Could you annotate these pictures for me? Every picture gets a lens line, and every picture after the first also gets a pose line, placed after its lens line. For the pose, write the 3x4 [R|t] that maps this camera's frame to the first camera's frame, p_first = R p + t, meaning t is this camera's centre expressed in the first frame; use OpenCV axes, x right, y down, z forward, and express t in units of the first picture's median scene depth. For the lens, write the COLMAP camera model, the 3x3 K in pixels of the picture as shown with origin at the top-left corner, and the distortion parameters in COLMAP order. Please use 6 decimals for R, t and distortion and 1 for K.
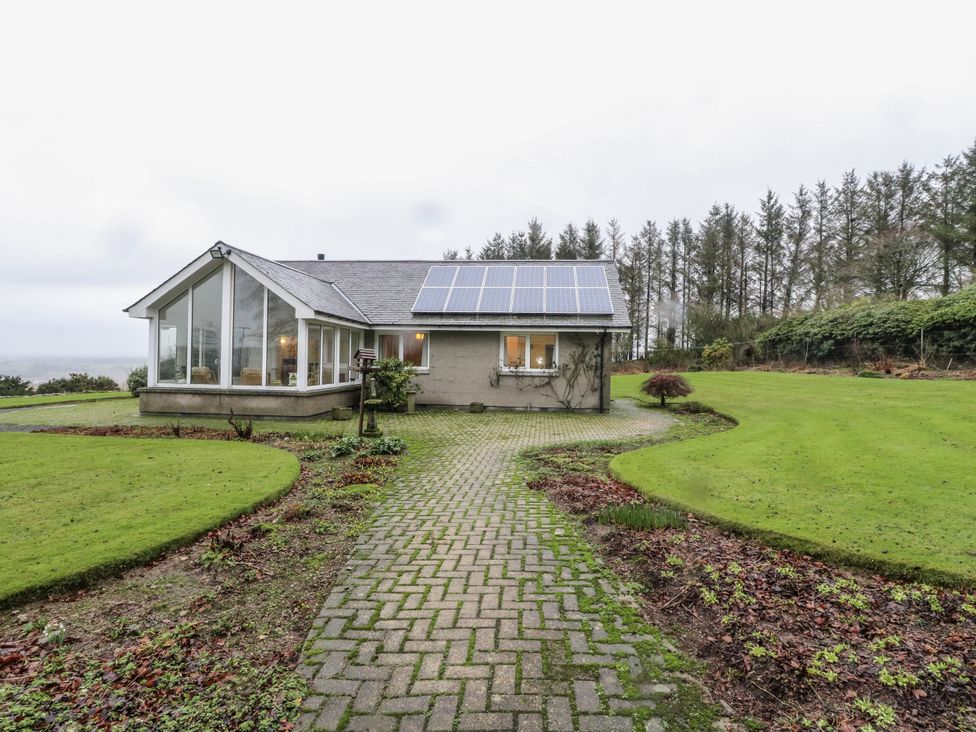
lens RADIAL K [[508.1, 0, 489.4], [0, 508.1, 356.2], [0, 0, 1]] dist [-0.000285, -0.012090]
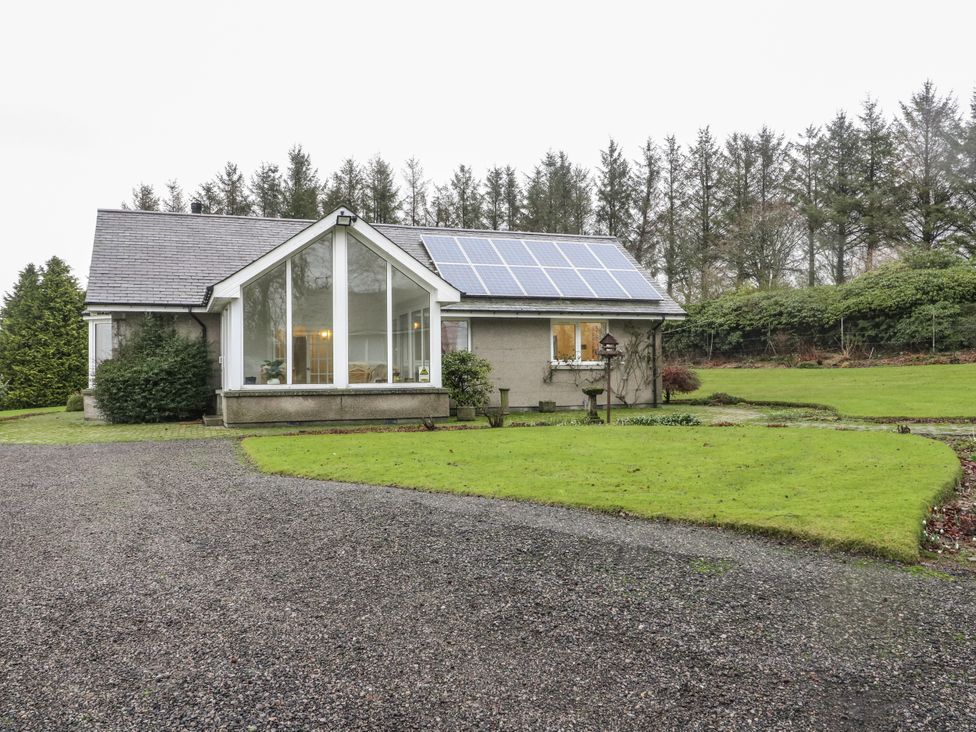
lens RADIAL K [[839.8, 0, 487.8], [0, 839.8, 362.3], [0, 0, 1]] dist [0.009346, 0.000573]
pose [[0.896491, -0.019930, 0.442614, -0.269039], [0.021720, 0.999764, 0.001026, 0.008015], [-0.442530, 0.008694, 0.896712, -0.084809]]
